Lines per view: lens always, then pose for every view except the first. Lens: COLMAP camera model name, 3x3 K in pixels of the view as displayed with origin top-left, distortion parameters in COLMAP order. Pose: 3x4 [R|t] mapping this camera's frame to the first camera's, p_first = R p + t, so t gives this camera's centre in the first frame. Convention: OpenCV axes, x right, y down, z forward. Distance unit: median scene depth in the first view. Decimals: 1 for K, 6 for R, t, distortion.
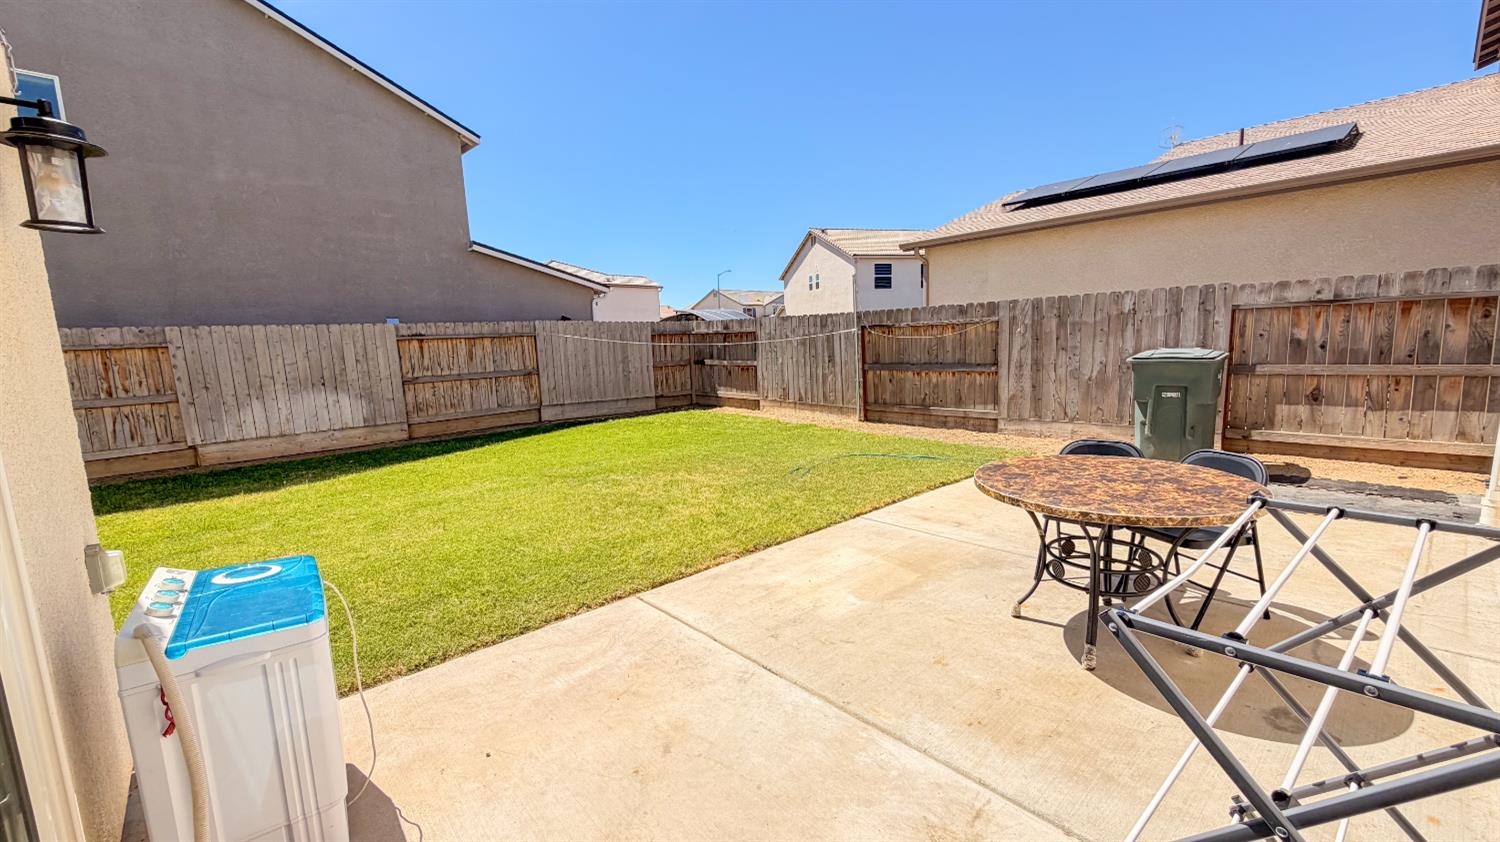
lens RADIAL K [[600.0, 0, 744.6], [0, 600.0, 419.7], [0, 0, 1]] dist [-0.000085, 0.000044]
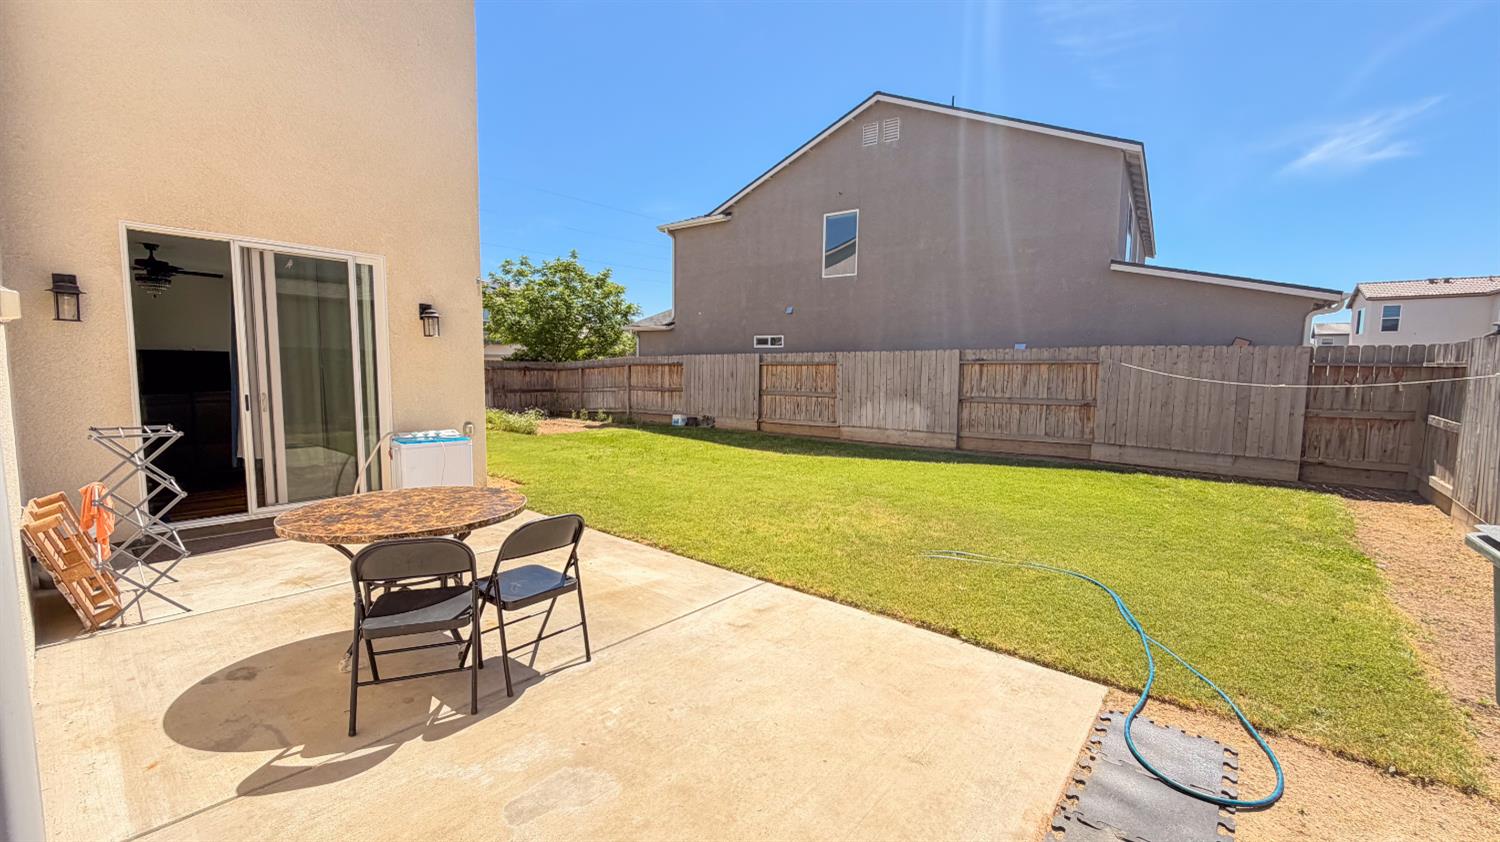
lens RADIAL K [[600.0, 0, 746.1], [0, 600.0, 424.3], [0, 0, 1]] dist [-0.000085, 0.000044]
pose [[0.139073, 0.128145, -0.981956, 0.522150], [-0.146862, 0.983296, 0.107520, -0.079361], [0.979331, 0.129259, 0.155570, 0.413340]]
